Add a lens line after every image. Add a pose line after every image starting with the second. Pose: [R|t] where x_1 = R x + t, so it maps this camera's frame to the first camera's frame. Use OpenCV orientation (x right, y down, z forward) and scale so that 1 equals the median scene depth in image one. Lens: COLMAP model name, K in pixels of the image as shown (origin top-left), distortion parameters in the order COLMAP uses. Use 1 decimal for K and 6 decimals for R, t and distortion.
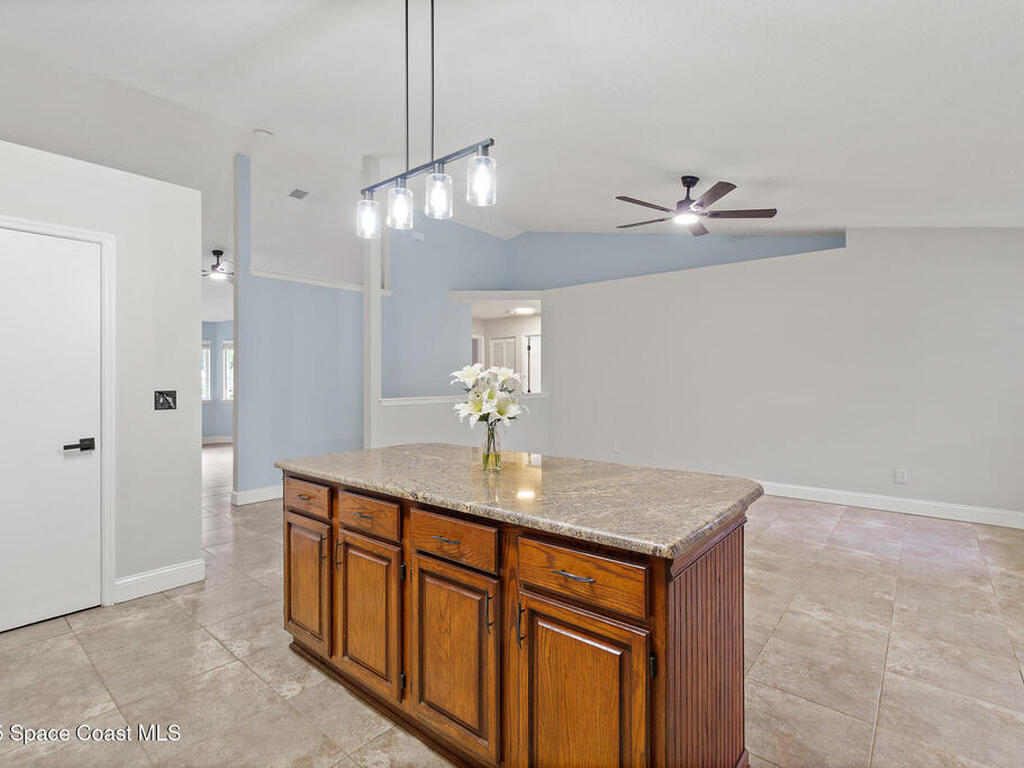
lens RADIAL K [[494.9, 0, 507.9], [0, 494.9, 394.5], [0, 0, 1]] dist [0.000740, 0.001274]
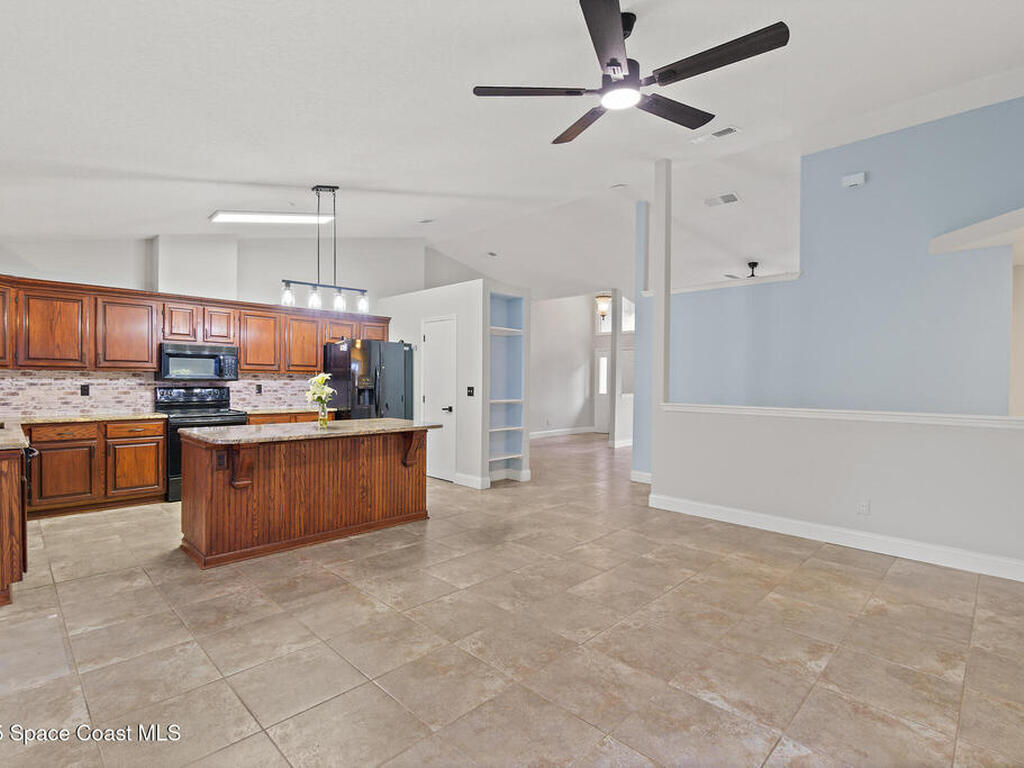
lens RADIAL K [[506.6, 0, 490.2], [0, 506.6, 387.2], [0, 0, 1]] dist [0.001483, 0.001091]
pose [[-0.097550, 0.015114, -0.995116, 1.085218], [-0.038732, 0.999070, 0.018970, -0.040537], [0.994477, 0.040393, -0.096874, 1.037780]]
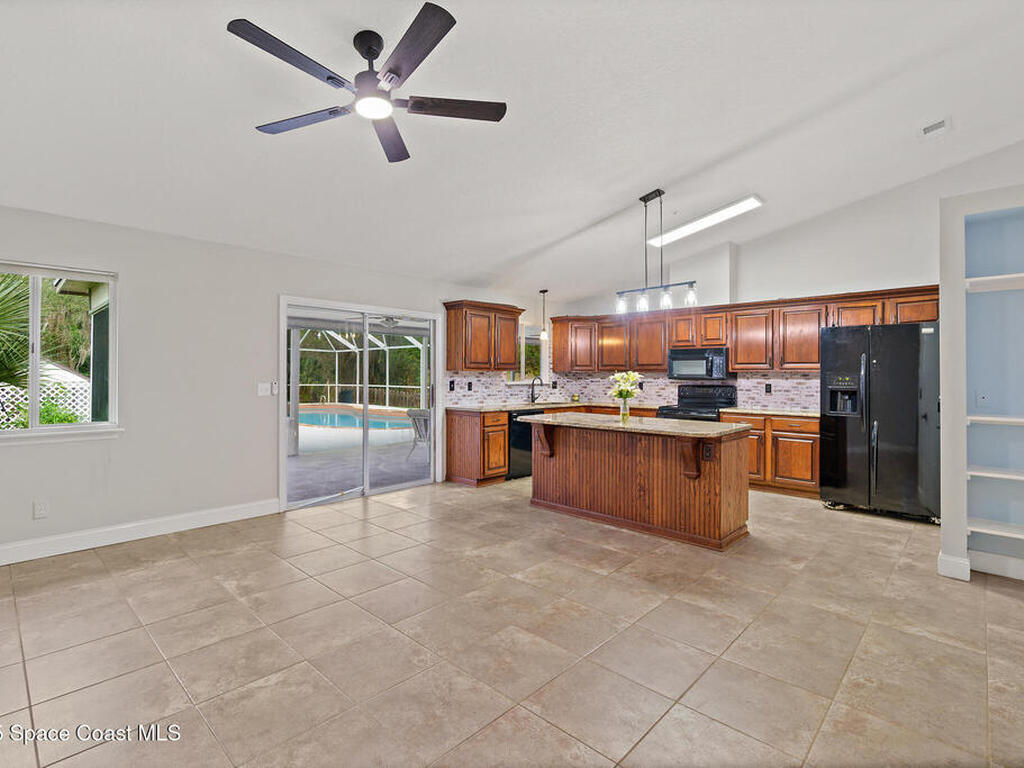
lens RADIAL K [[503.6, 0, 509.8], [0, 503.6, 371.8], [0, 0, 1]] dist [-0.001406, -0.000161]
pose [[-0.998455, -0.002692, 0.055508, 0.193824], [-0.001461, 0.999752, 0.022204, -0.062184], [-0.055554, 0.022088, -0.998211, 1.800595]]
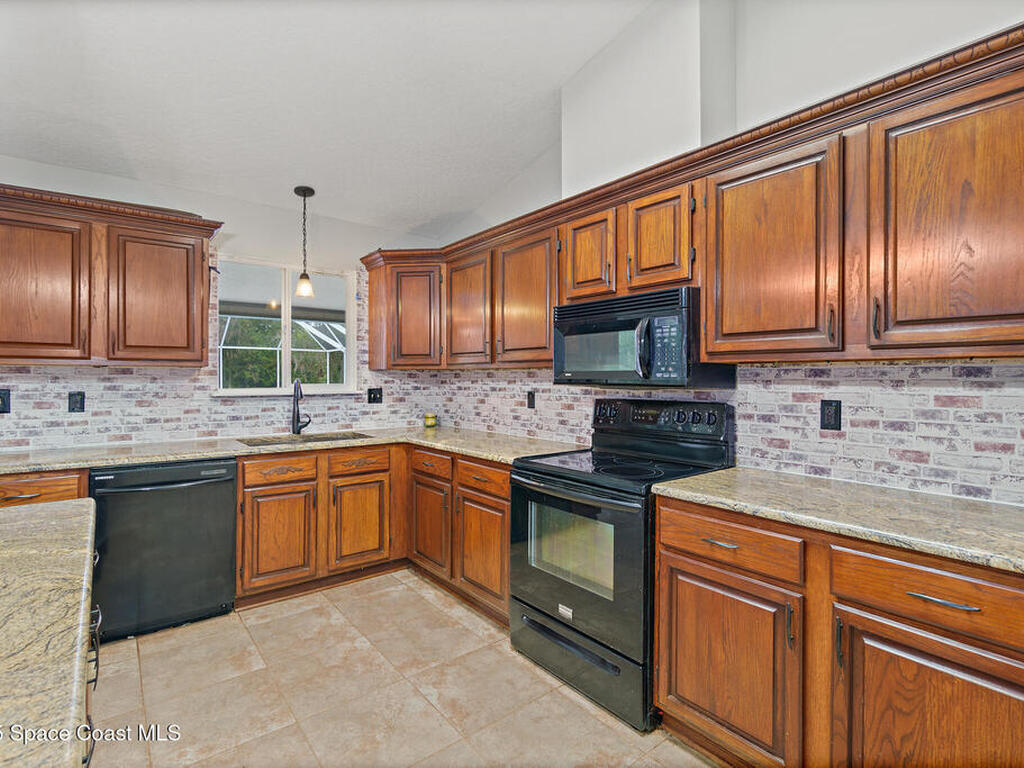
lens RADIAL K [[498.1, 0, 506.2], [0, 498.1, 377.8], [0, 0, 1]] dist [-0.002805, 0.000908]
pose [[-0.979407, -0.000429, 0.201897, -0.349858], [0.005479, 0.999573, 0.028704, -0.025492], [-0.201823, 0.029219, -0.978986, 0.646717]]
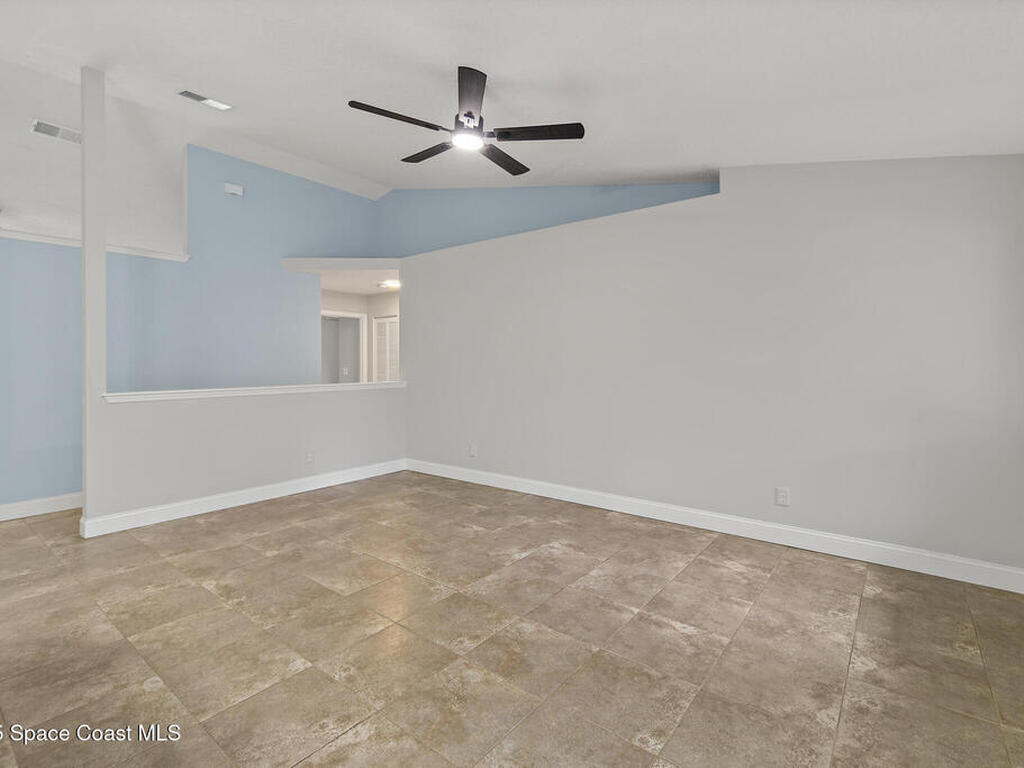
lens RADIAL K [[498.1, 0, 506.2], [0, 498.1, 377.8], [0, 0, 1]] dist [-0.002805, 0.000908]
pose [[0.999713, -0.002688, 0.023805, 0.457860], [0.002716, 0.999996, -0.001141, -0.017721], [-0.023802, 0.001205, 0.999716, 0.330665]]
